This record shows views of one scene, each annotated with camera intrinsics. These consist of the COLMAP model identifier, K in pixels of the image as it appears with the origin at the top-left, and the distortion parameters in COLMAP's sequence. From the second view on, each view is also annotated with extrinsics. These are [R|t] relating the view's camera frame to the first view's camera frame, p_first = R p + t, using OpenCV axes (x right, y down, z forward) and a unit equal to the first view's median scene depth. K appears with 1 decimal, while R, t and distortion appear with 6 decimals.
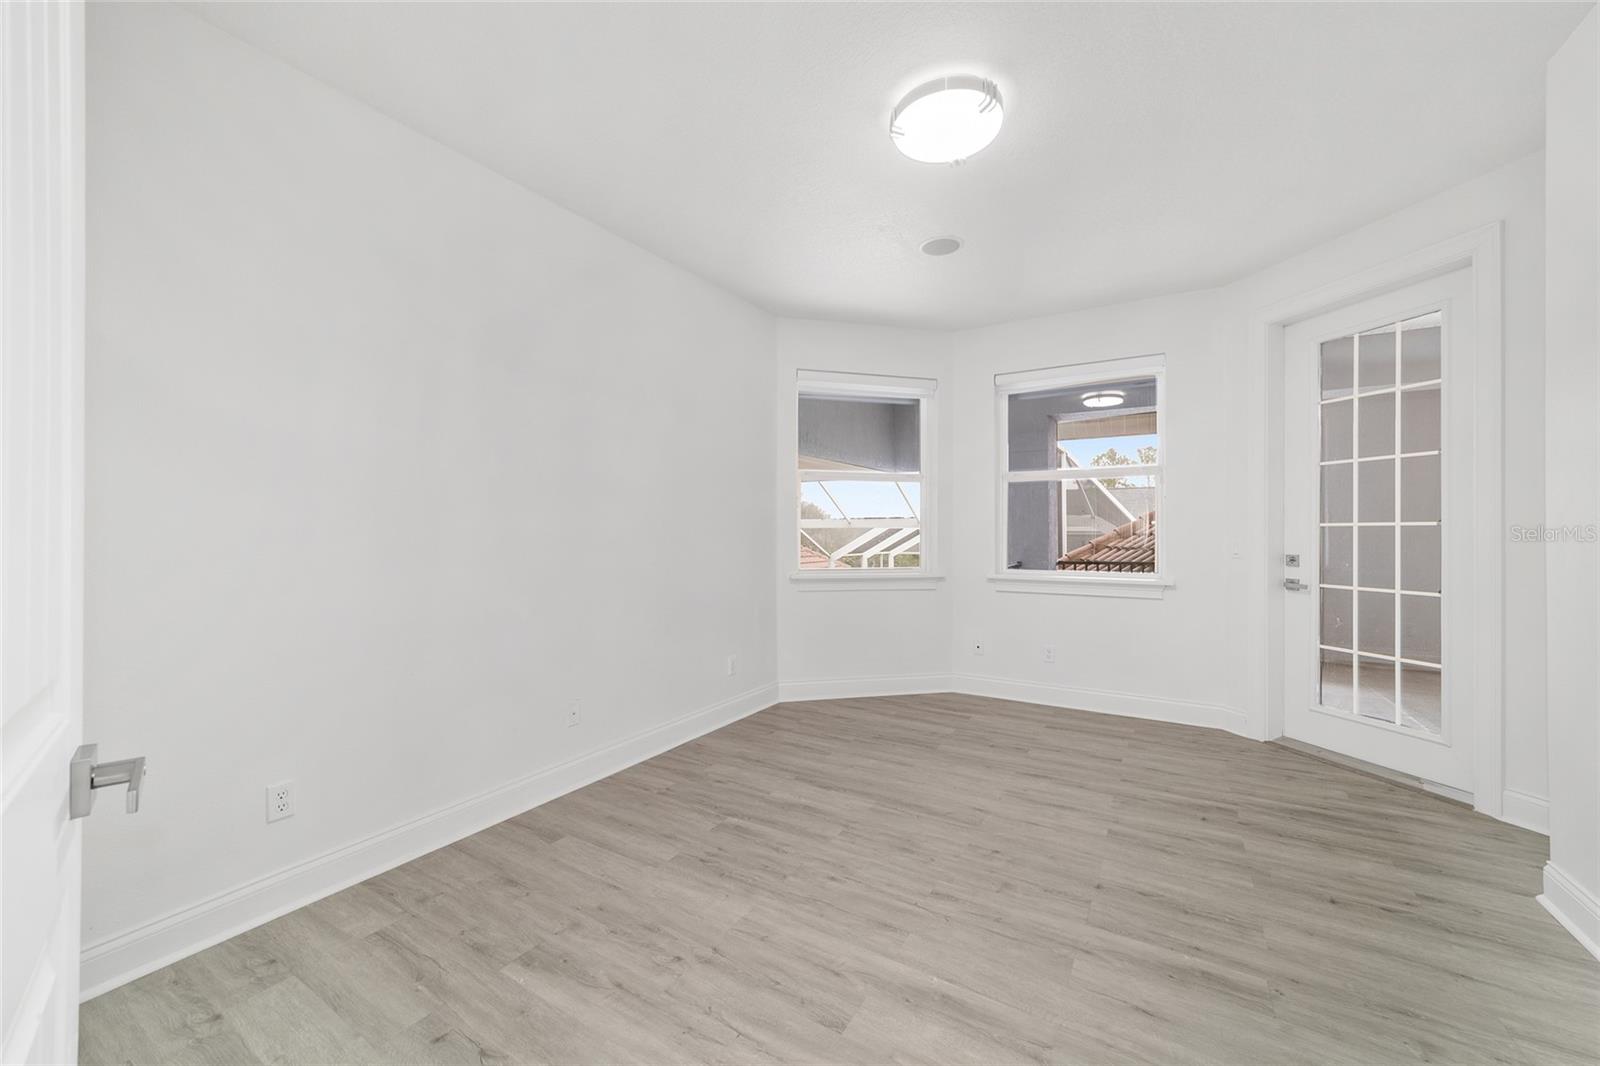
lens RADIAL K [[611.8, 0, 798.6], [0, 611.8, 528.7], [0, 0, 1]] dist [-0.019528, 0.009689]
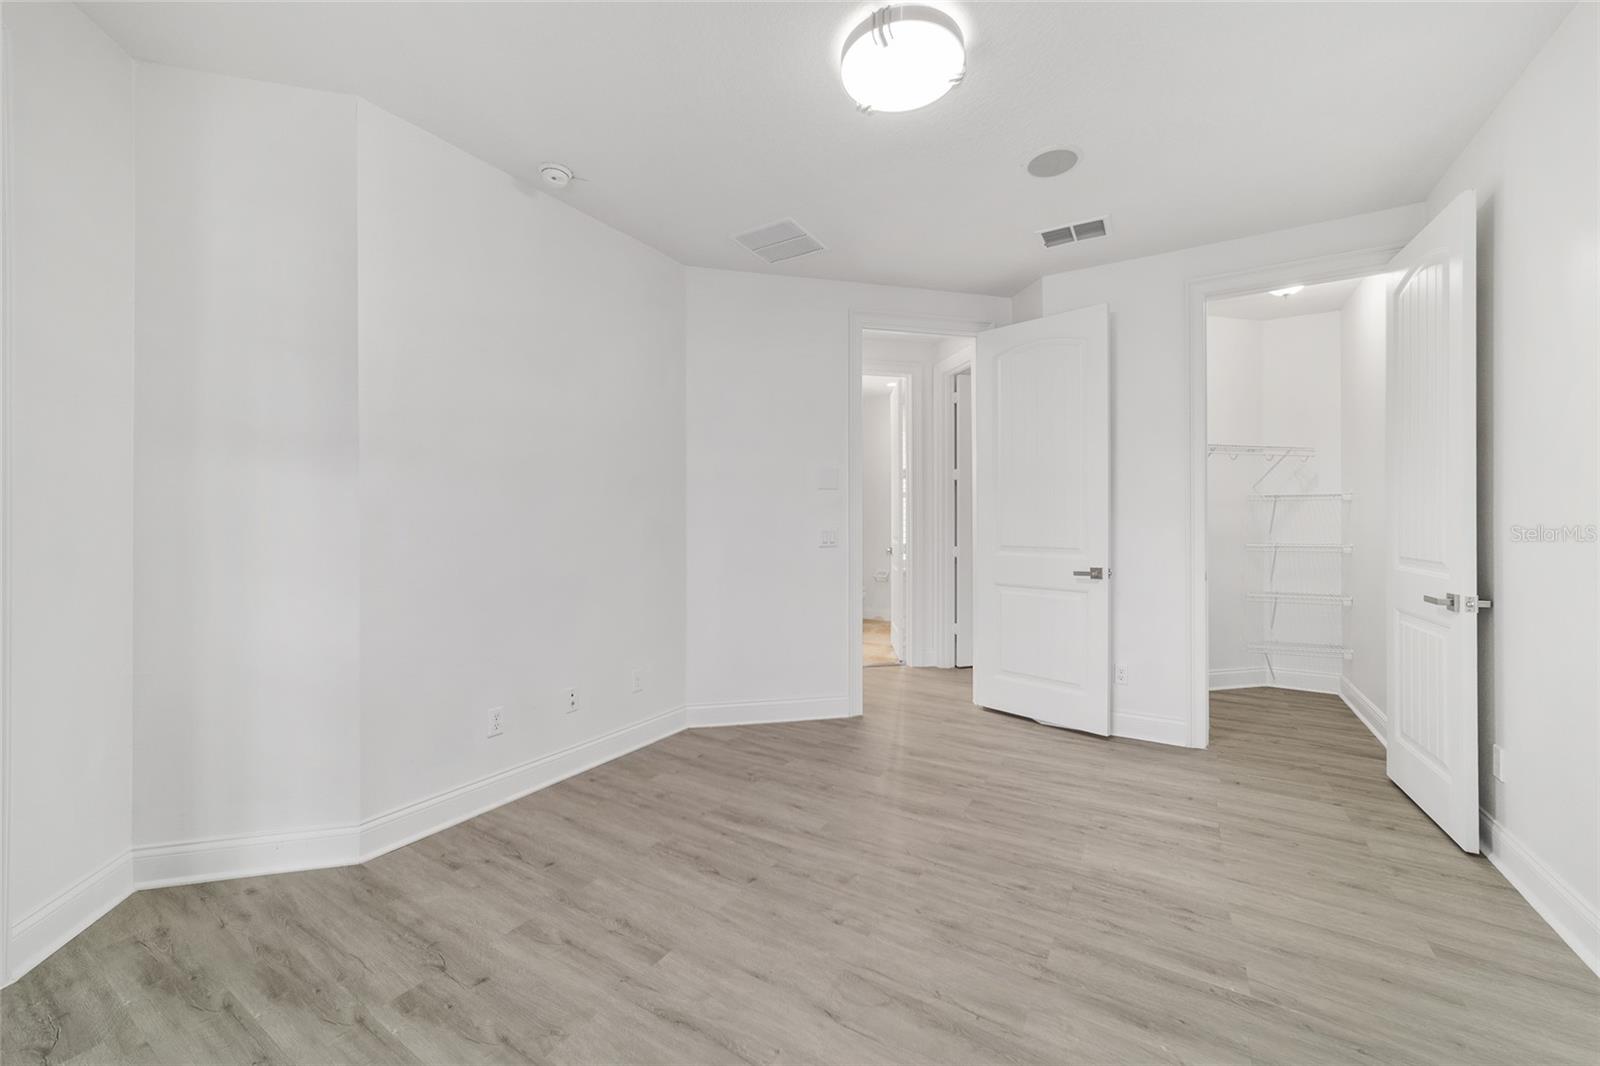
lens RADIAL K [[611.8, 0, 798.6], [0, 611.8, 528.7], [0, 0, 1]] dist [-0.019528, 0.009689]
pose [[-0.999988, 0.000759, 0.004929, 0.402433], [0.000782, 0.999989, 0.004619, 0.007871], [-0.004925, 0.004623, -0.999977, 1.945947]]
